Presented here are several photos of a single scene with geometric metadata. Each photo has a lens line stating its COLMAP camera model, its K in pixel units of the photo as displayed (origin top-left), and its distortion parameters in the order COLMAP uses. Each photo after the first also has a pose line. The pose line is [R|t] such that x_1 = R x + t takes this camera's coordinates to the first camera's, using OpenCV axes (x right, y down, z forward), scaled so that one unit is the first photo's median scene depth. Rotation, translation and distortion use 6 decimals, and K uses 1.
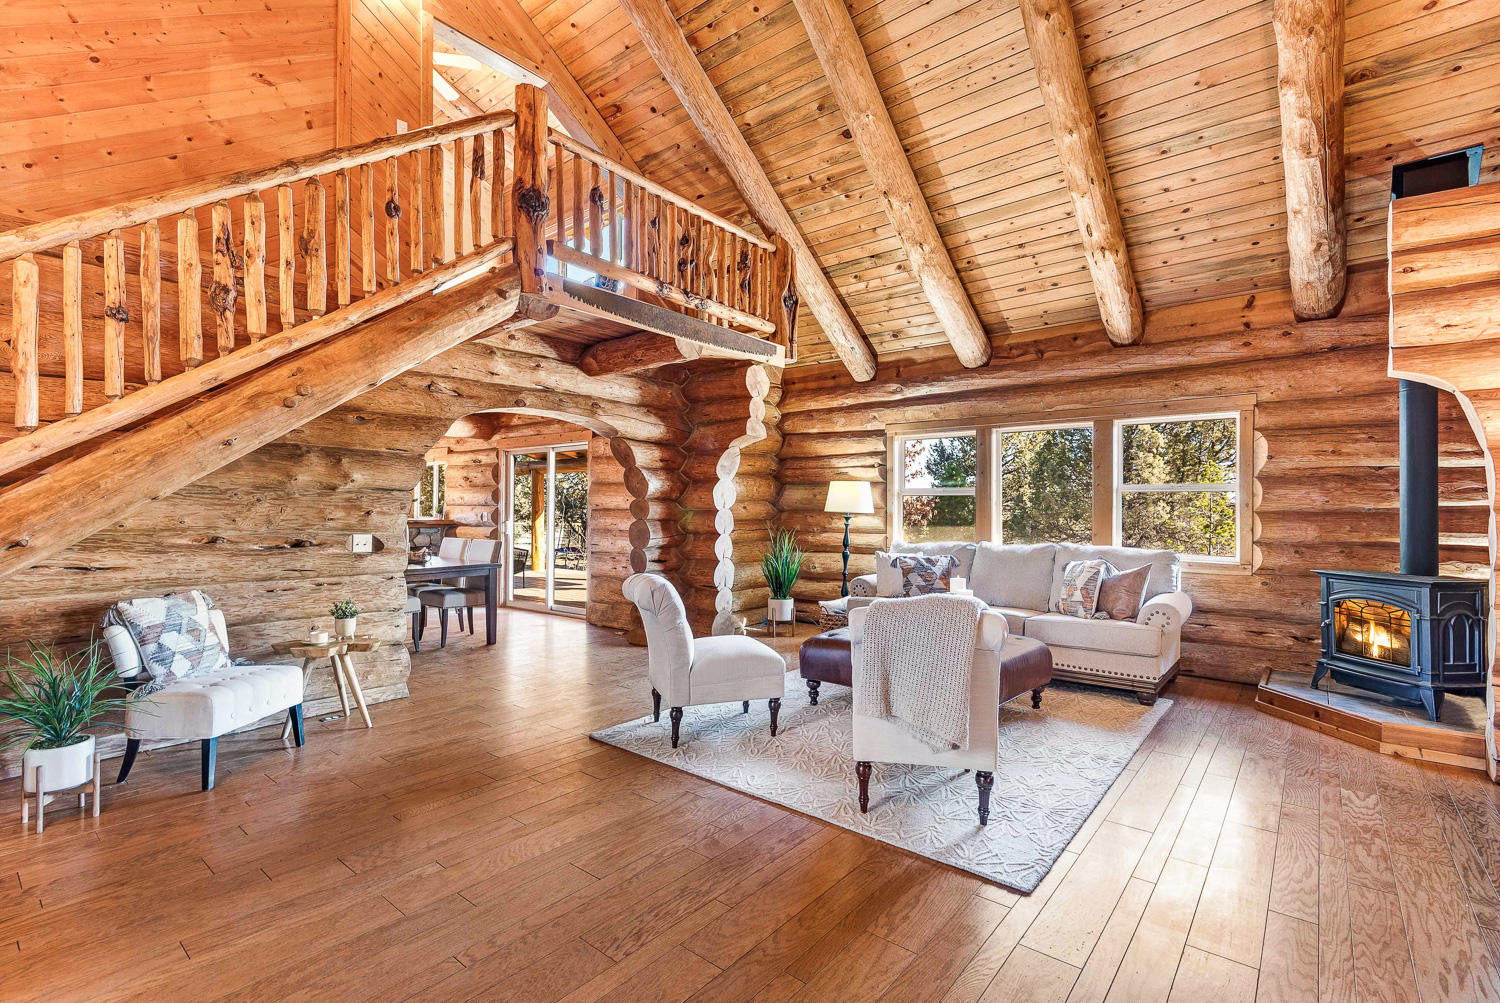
lens RADIAL K [[695.3, 0, 742.2], [0, 695.3, 504.2], [0, 0, 1]] dist [0.012243, -0.008605]
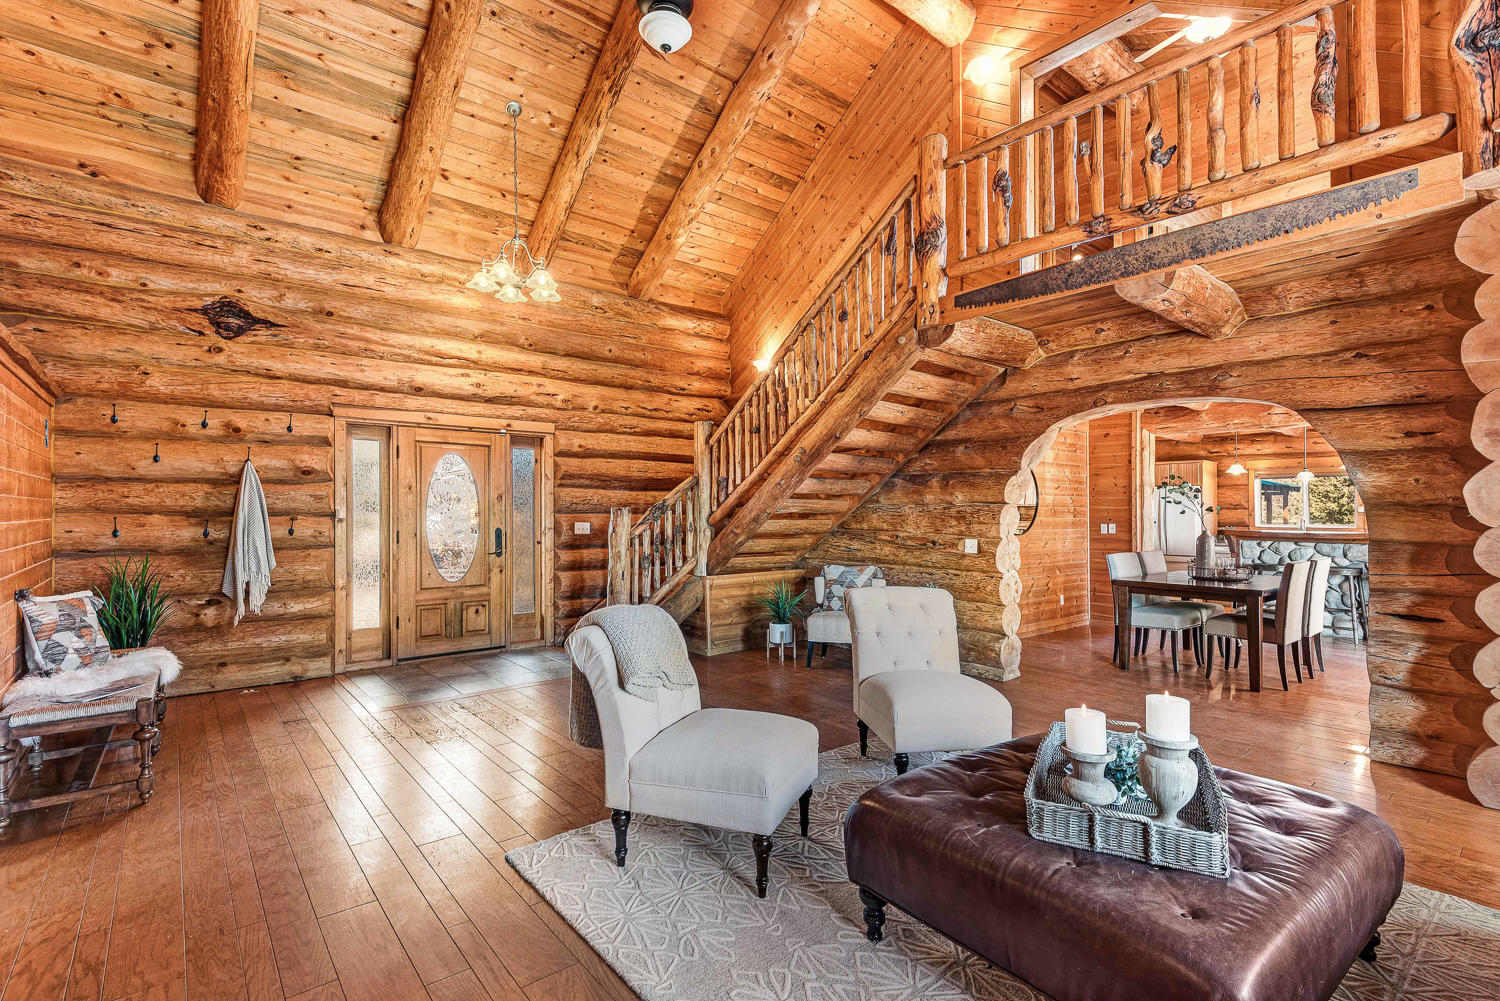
lens RADIAL K [[695.3, 0, 752.5], [0, 695.3, 512.0], [0, 0, 1]] dist [0.012243, -0.008605]
pose [[-0.174785, -0.003877, -0.984599, 0.946546], [0.004153, 0.999980, -0.004675, -0.001777], [0.984598, -0.004907, -0.174766, 1.012643]]
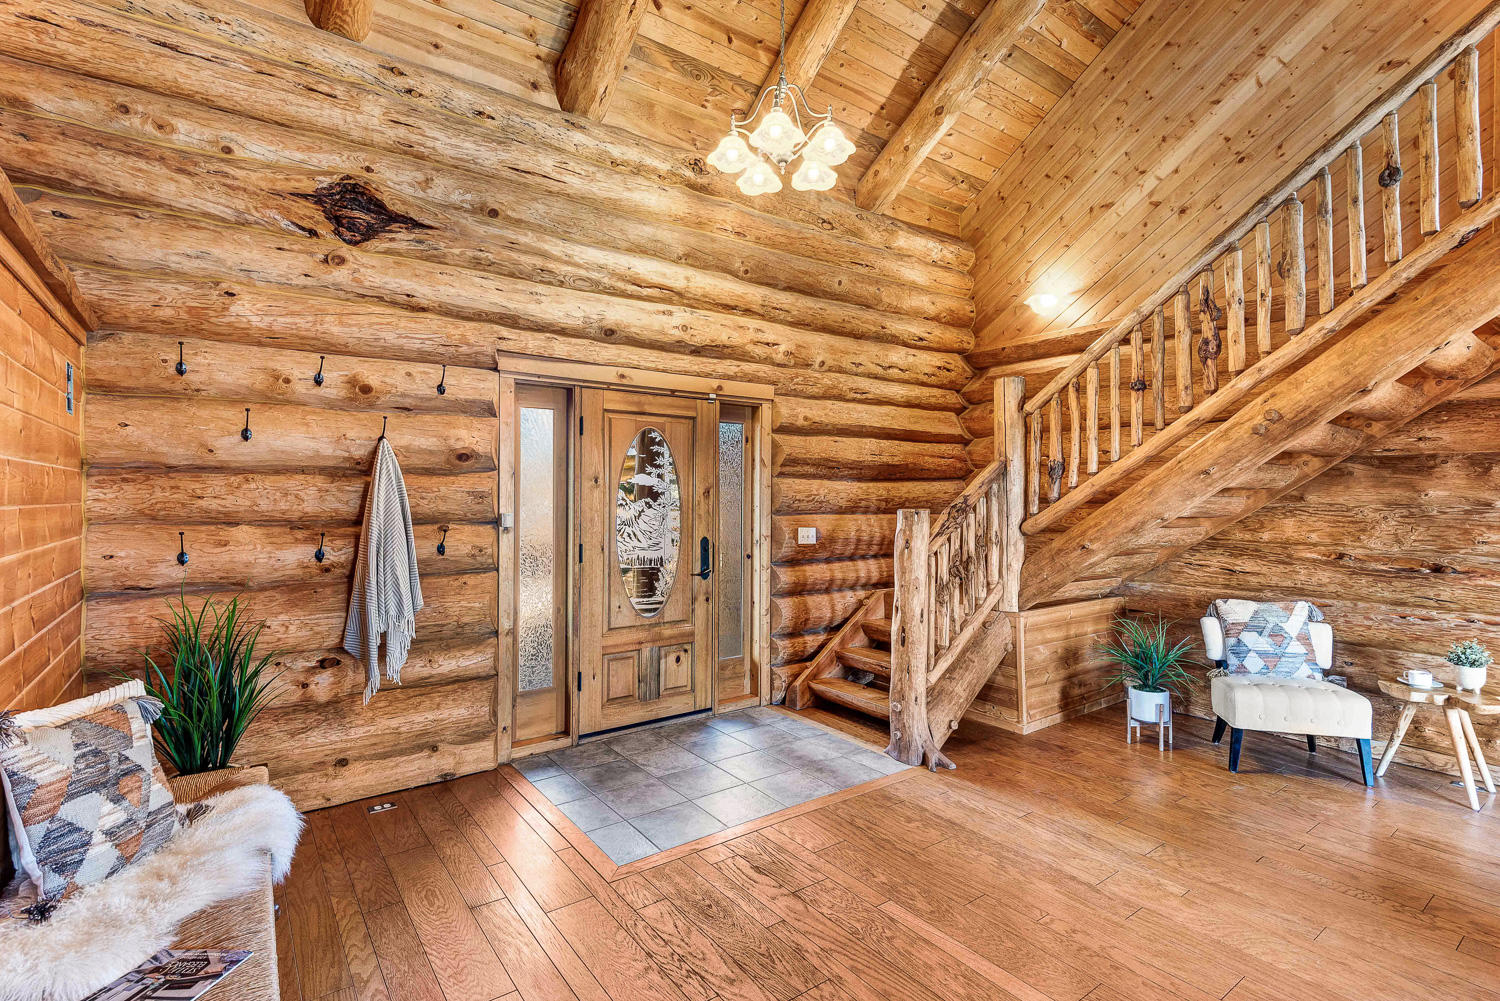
lens RADIAL K [[695.3, 0, 728.1], [0, 695.3, 496.0], [0, 0, 1]] dist [0.012243, -0.008605]
pose [[-0.257928, -0.006681, -0.966141, 0.483176], [0.003503, 0.999963, -0.007850, -0.033809], [0.966158, -0.005409, -0.257895, 0.423242]]
